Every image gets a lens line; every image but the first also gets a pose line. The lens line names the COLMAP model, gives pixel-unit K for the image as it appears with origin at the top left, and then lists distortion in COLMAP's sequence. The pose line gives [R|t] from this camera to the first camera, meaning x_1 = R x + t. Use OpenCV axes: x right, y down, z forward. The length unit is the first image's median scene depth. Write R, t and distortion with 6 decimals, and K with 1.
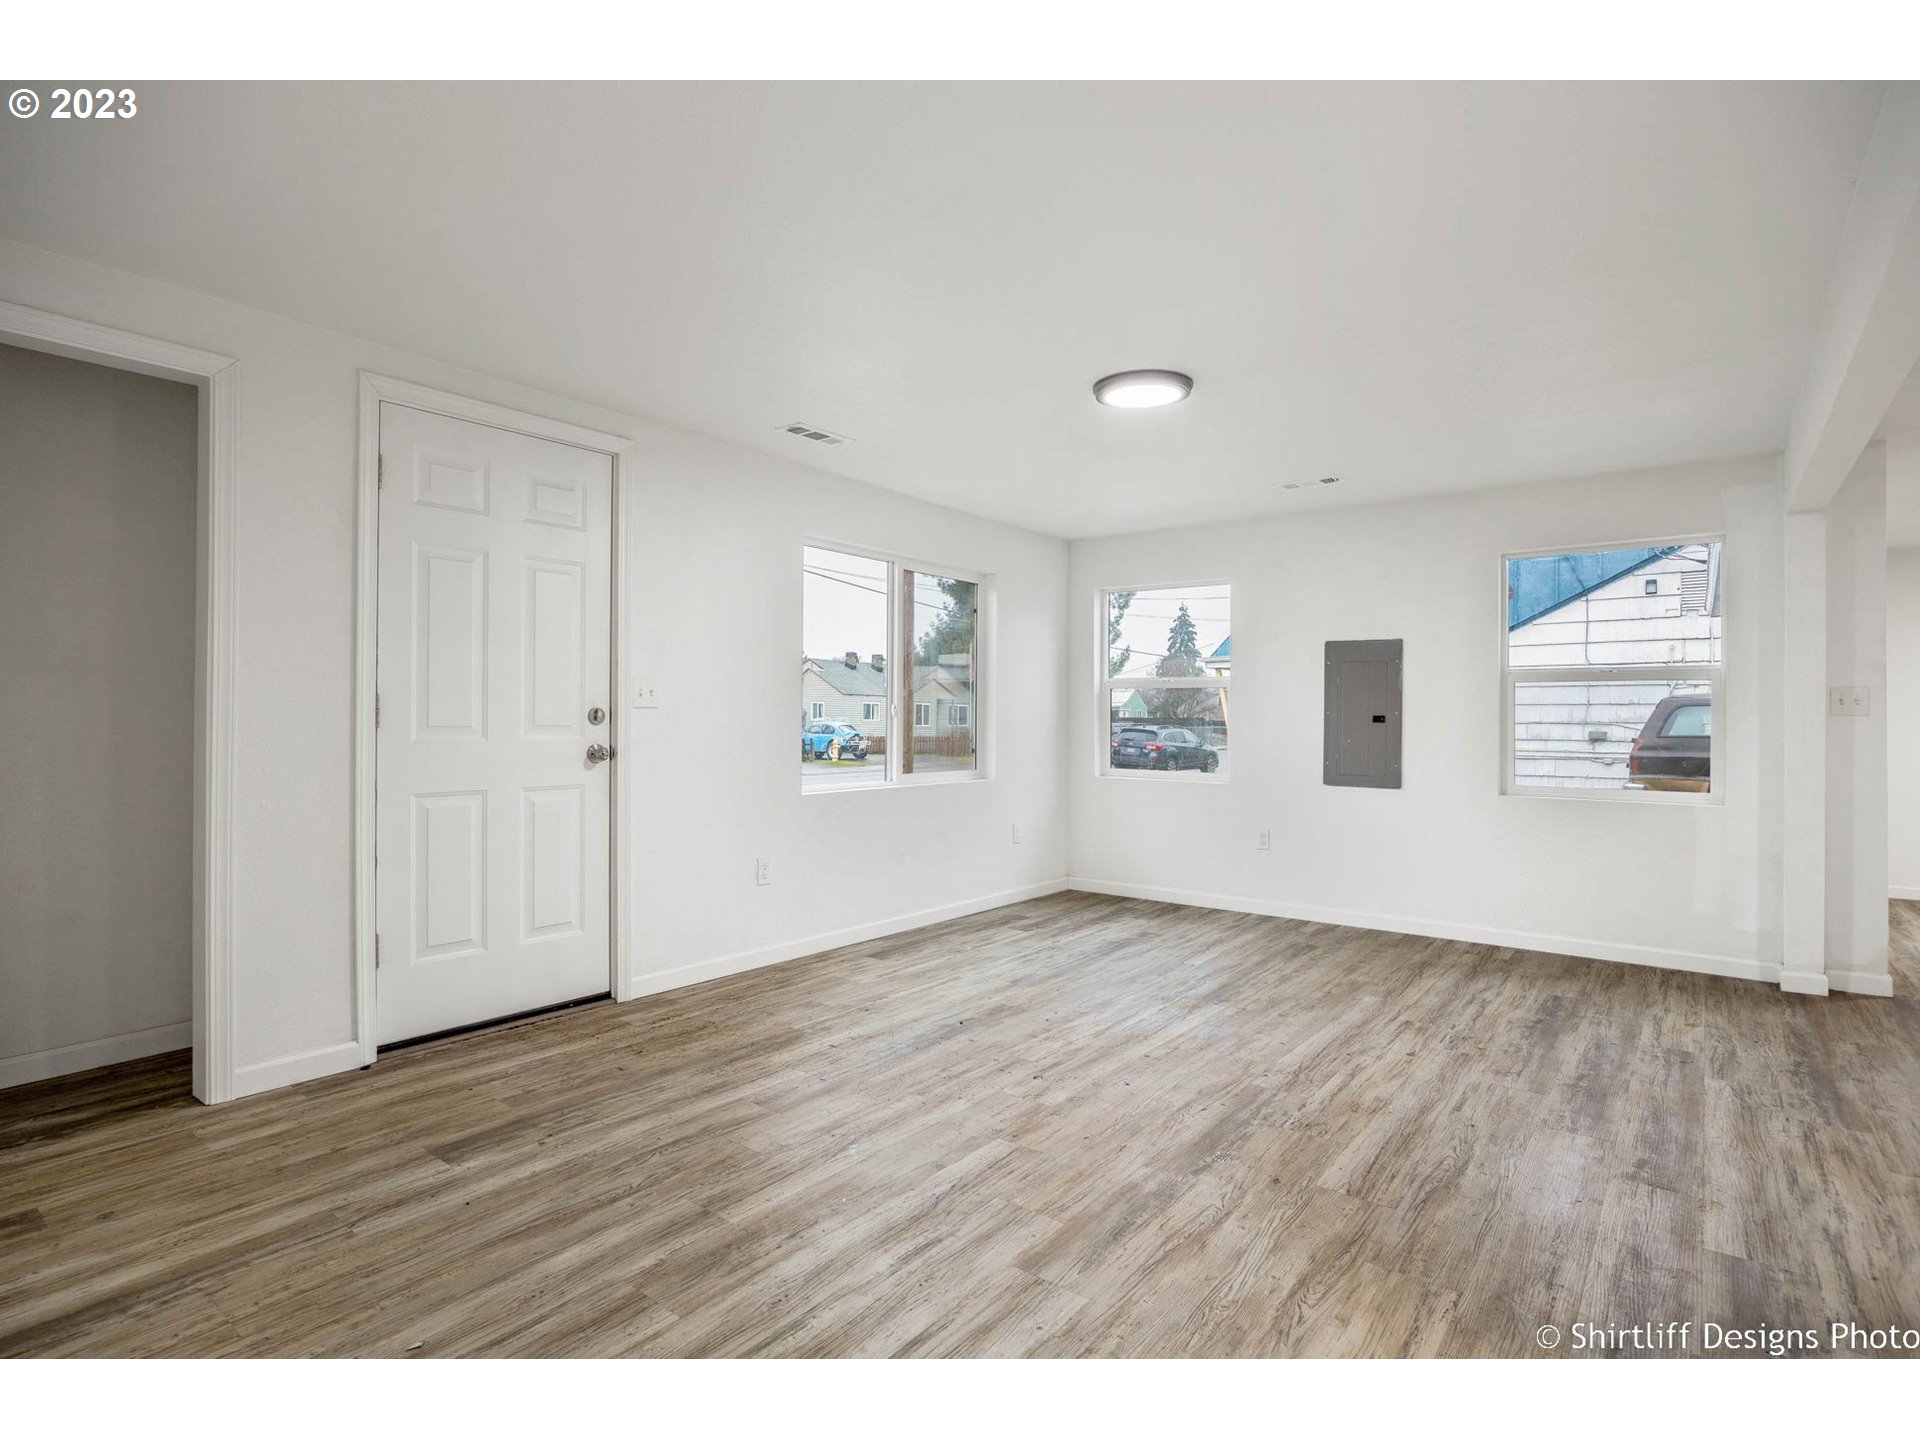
lens RADIAL K [[958.7, 0, 972.4], [0, 958.7, 711.0], [0, 0, 1]] dist [-0.010563, 0.000525]
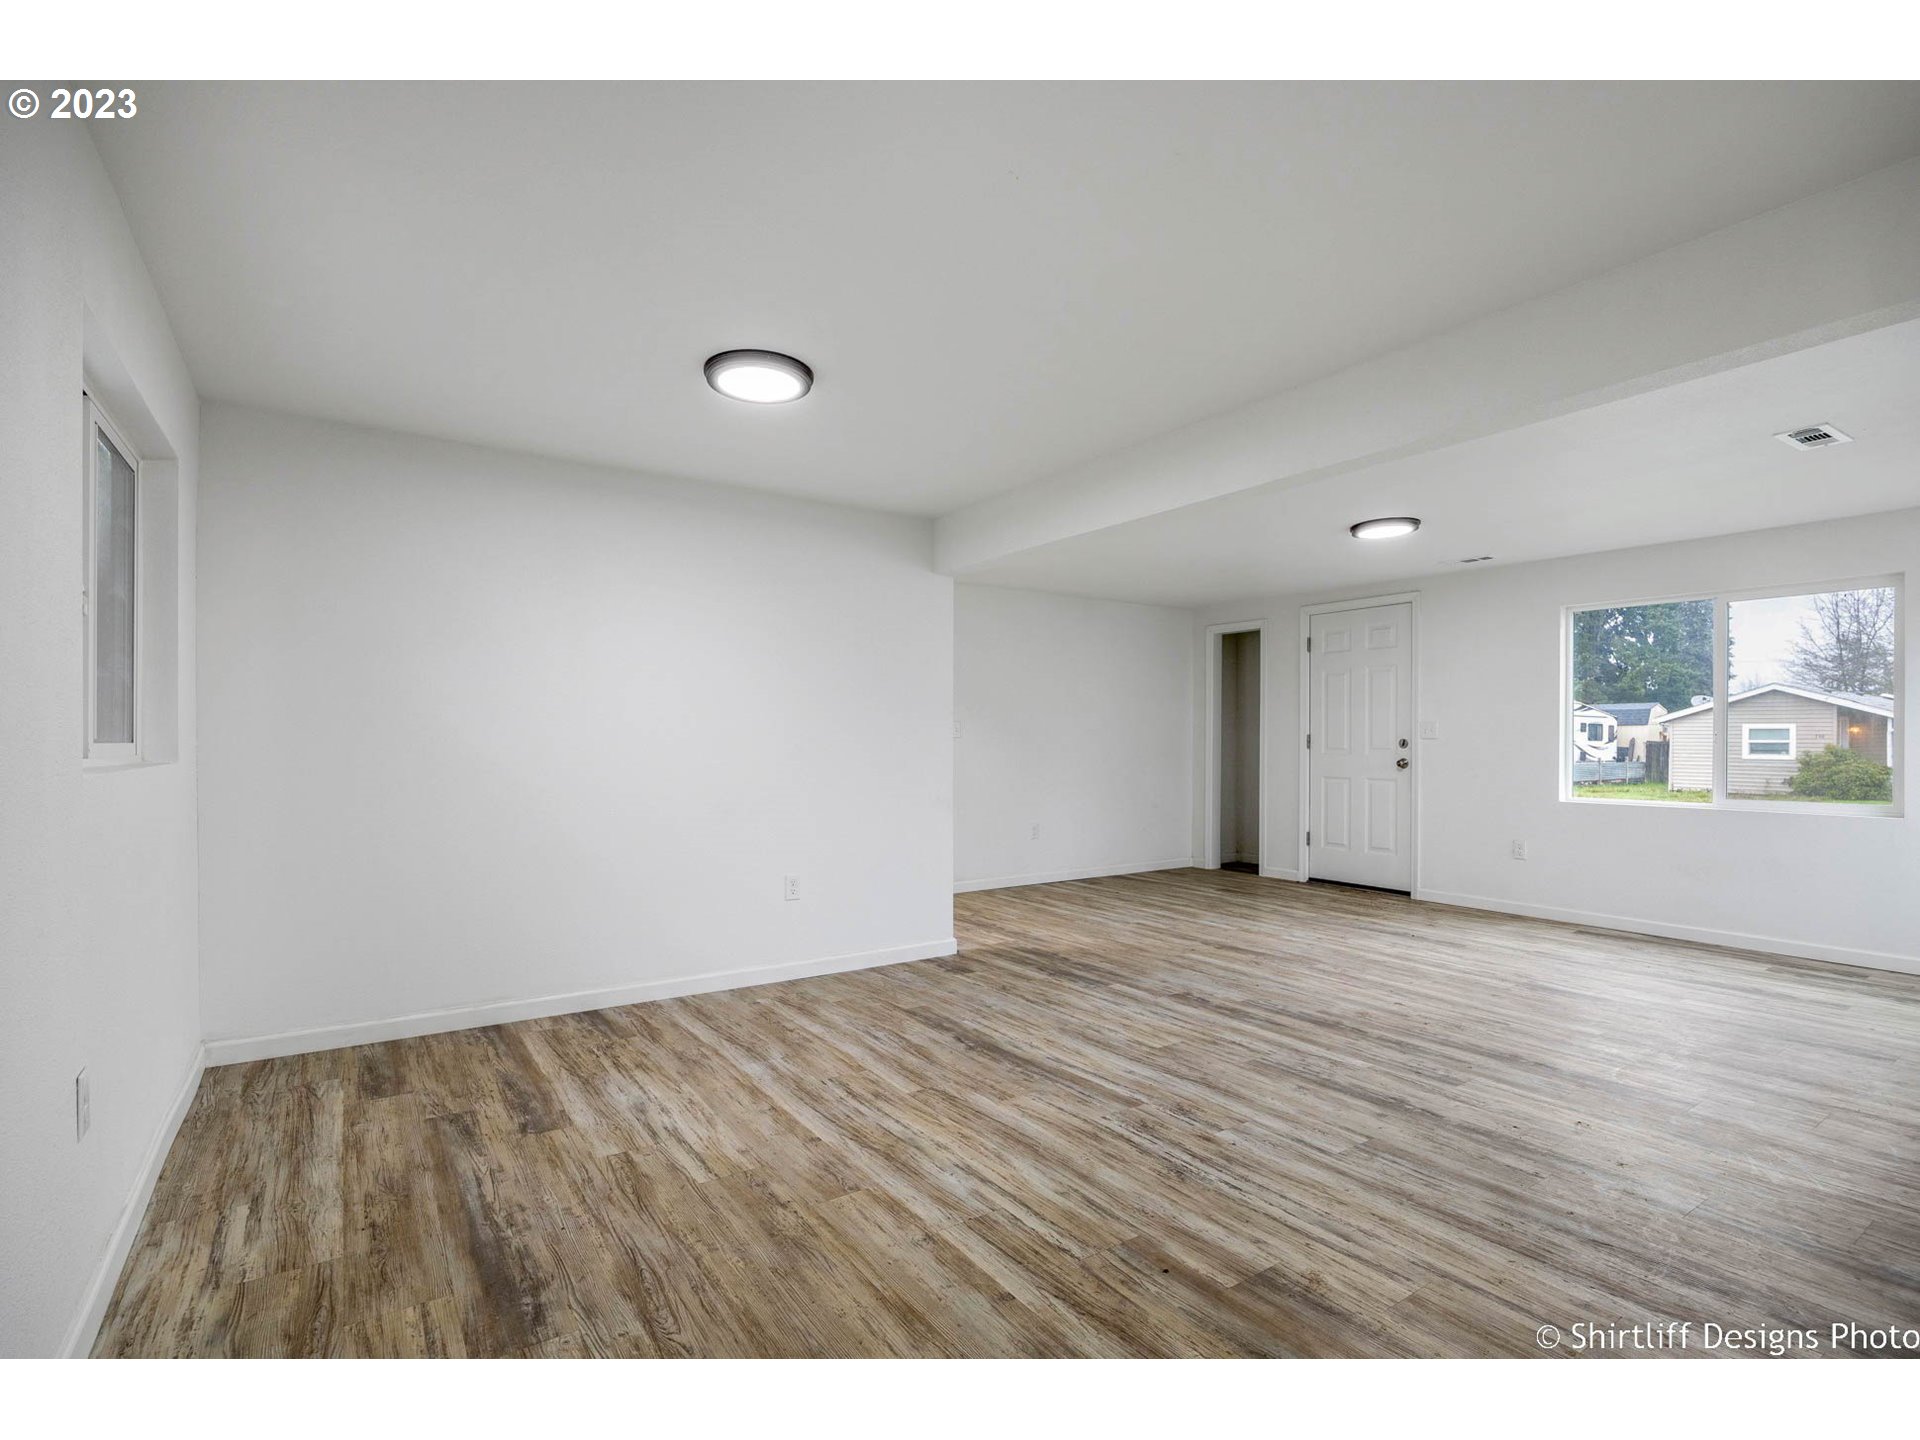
lens RADIAL K [[903.1, 0, 947.0], [0, 903.1, 742.8], [0, 0, 1]] dist [-0.015861, 0.000365]
pose [[-0.319363, -0.007194, -0.947605, 1.612996], [0.003108, 0.999958, -0.008639, 0.016926], [0.947627, -0.005704, -0.319327, 0.730244]]
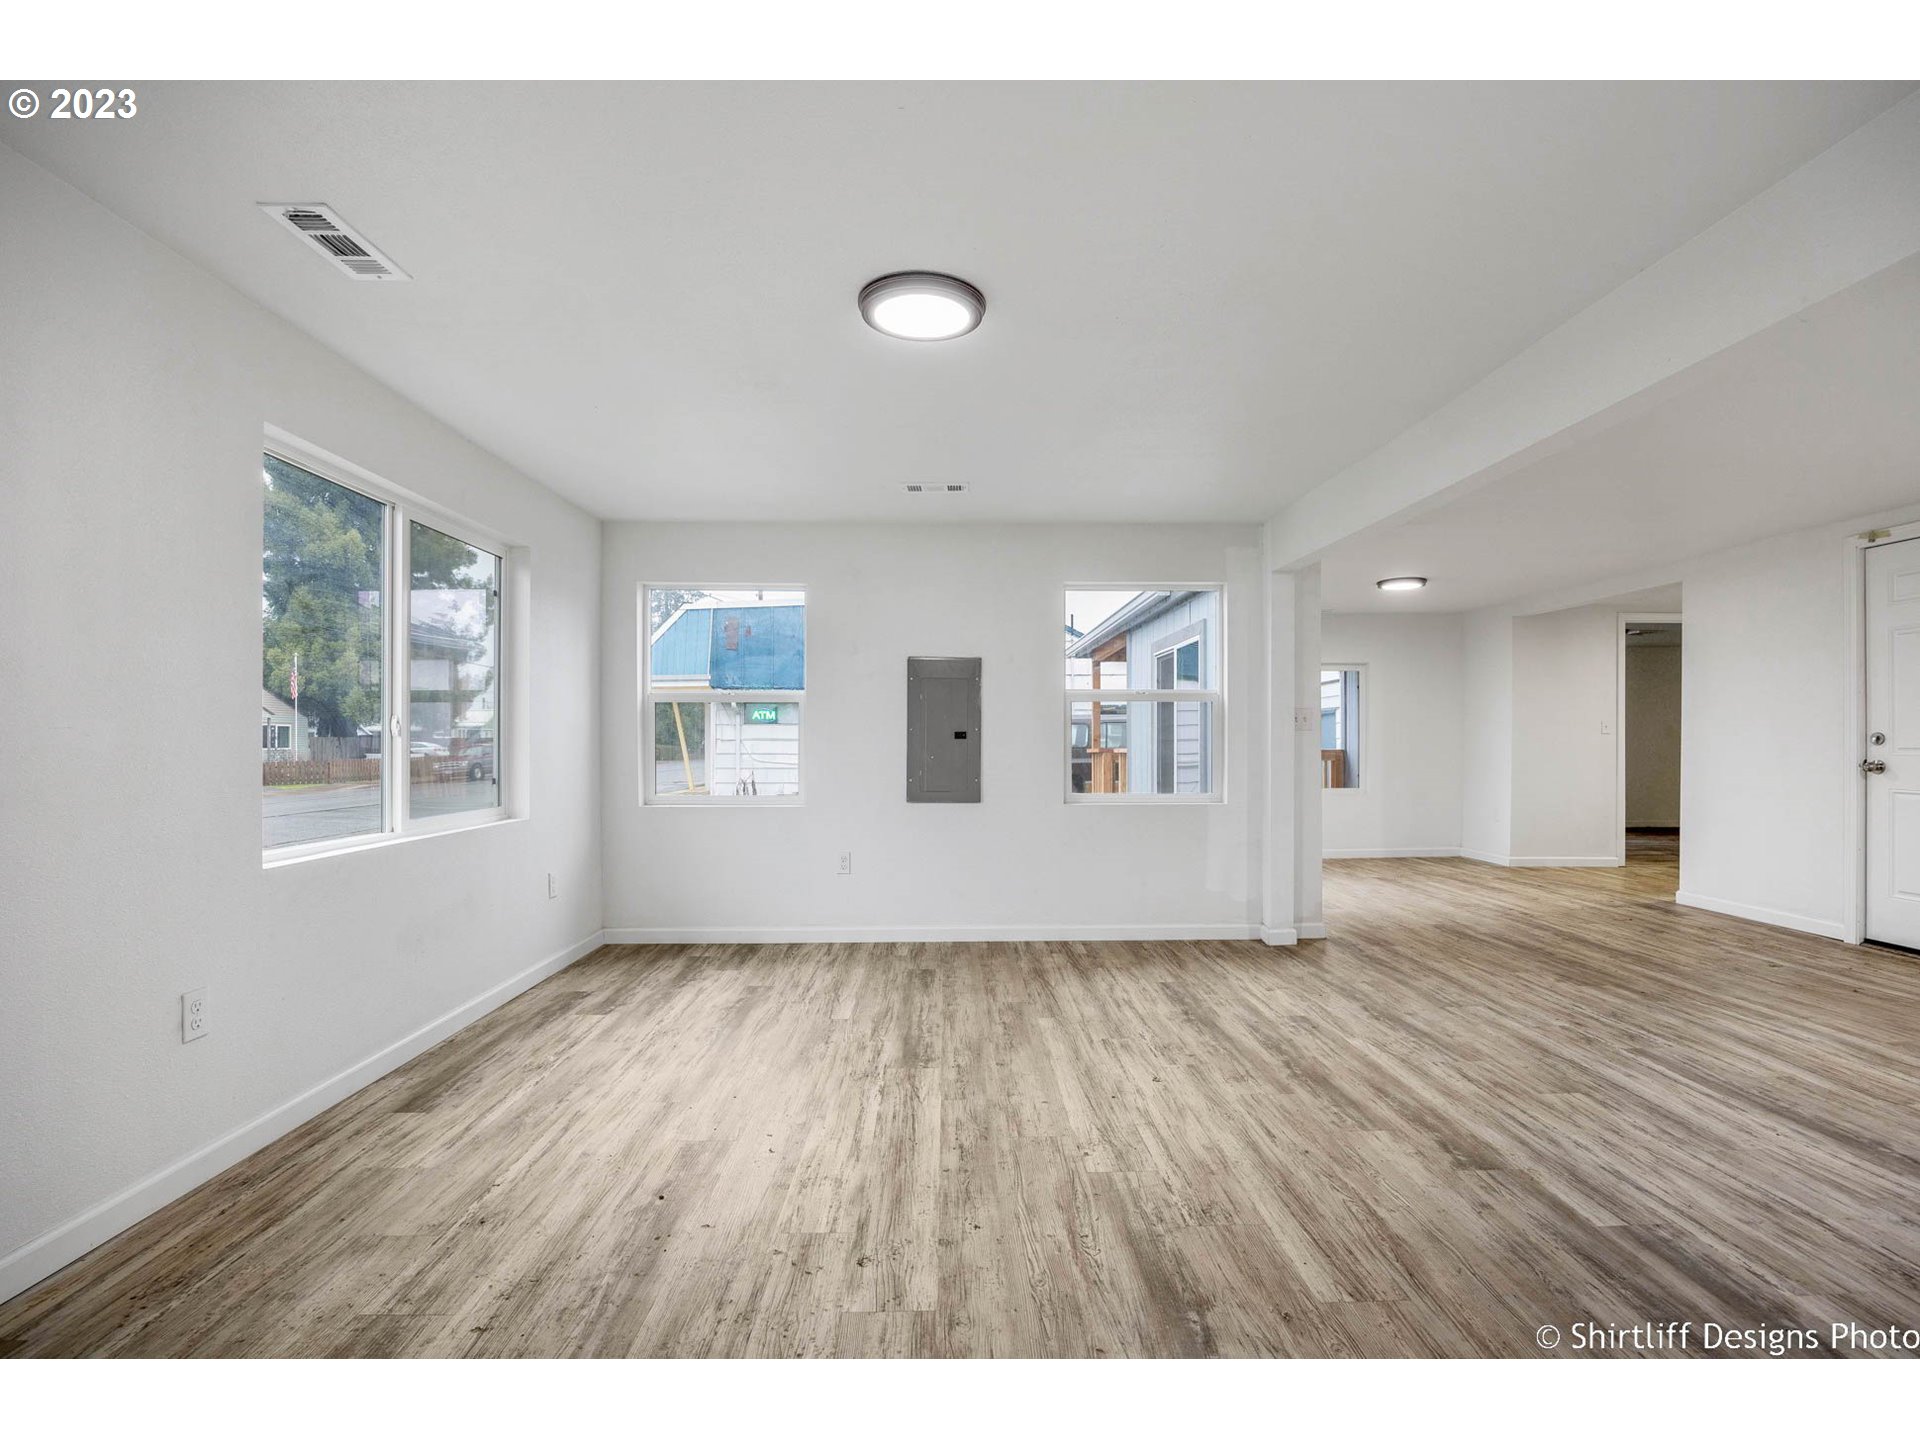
lens RADIAL K [[861.3, 0, 968.8], [0, 861.3, 739.2], [0, 0, 1]] dist [-0.018429, 0.001317]
pose [[0.775204, -0.008473, 0.631654, -0.212833], [0.001713, 0.999935, 0.011311, 0.002928], [-0.631709, -0.007686, 0.775168, 0.401918]]
